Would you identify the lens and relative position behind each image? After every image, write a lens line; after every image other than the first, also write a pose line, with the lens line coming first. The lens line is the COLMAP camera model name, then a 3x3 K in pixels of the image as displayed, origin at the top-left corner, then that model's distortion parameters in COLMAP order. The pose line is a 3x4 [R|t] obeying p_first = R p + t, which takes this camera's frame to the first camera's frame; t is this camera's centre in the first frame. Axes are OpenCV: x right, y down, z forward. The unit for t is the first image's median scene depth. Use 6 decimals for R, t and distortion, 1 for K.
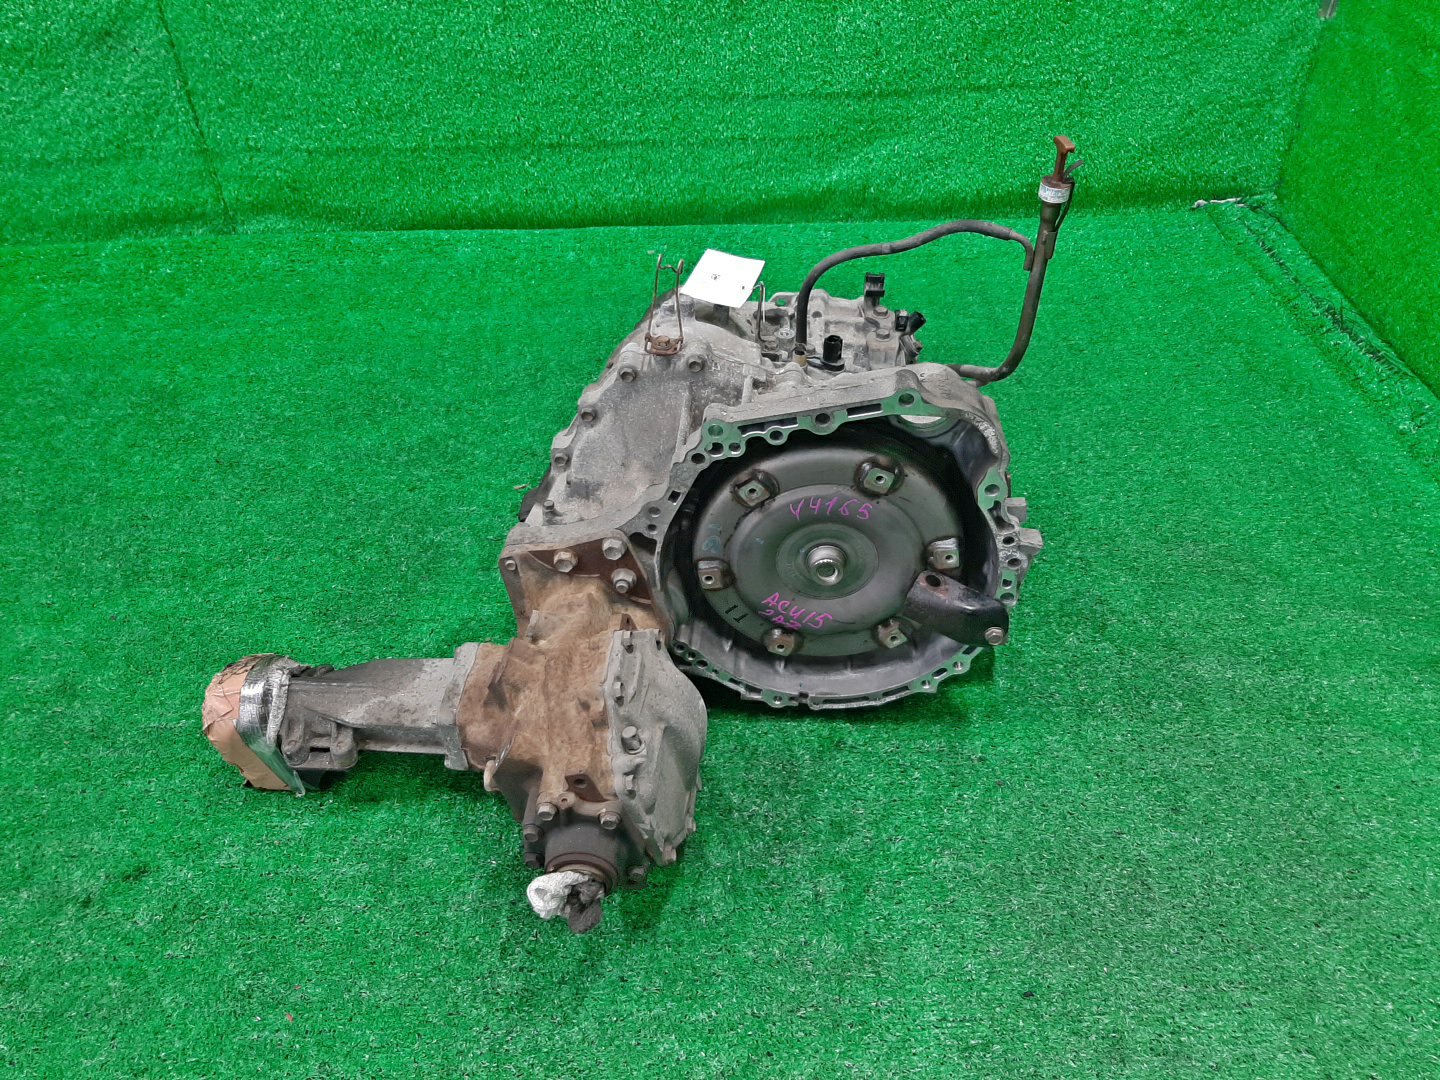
lens RADIAL K [[1083.4, 0, 740.5], [0, 1083.4, 542.2], [0, 0, 1]] dist [0.061945, -0.112078]
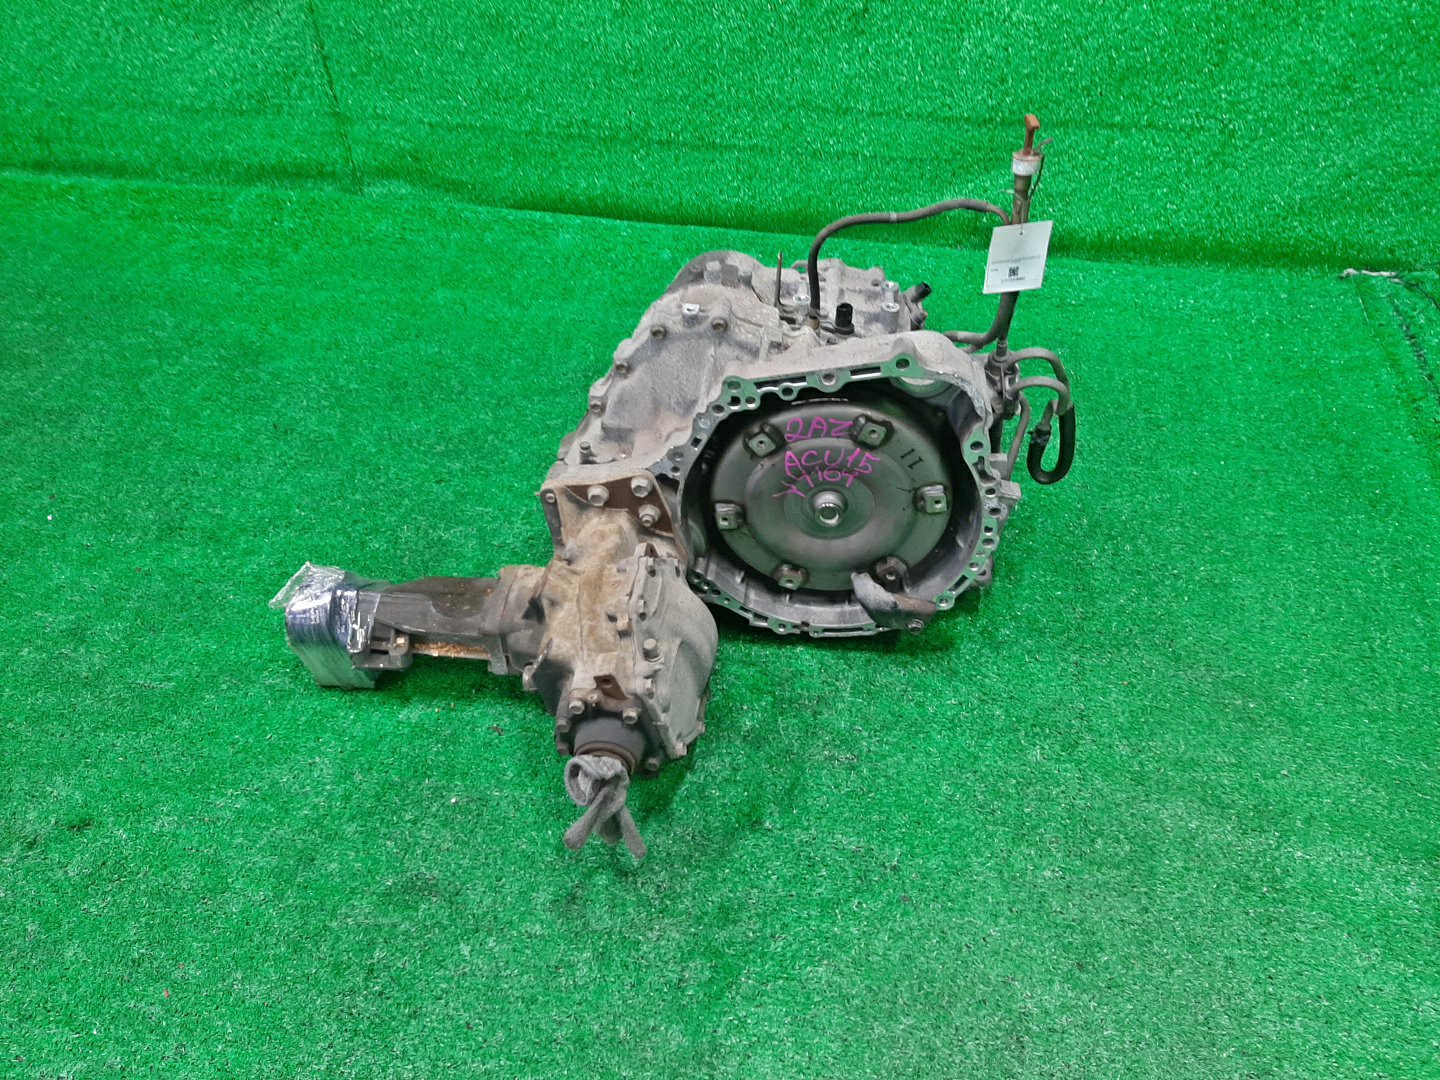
lens RADIAL K [[1083.4, 0, 740.5], [0, 1083.4, 542.2], [0, 0, 1]] dist [0.061945, -0.112078]
pose [[0.977068, 0.154472, -0.146552, 0.104990], [-0.148881, 0.987668, 0.048450, -0.064211], [0.152229, -0.025520, 0.988016, 0.018035]]
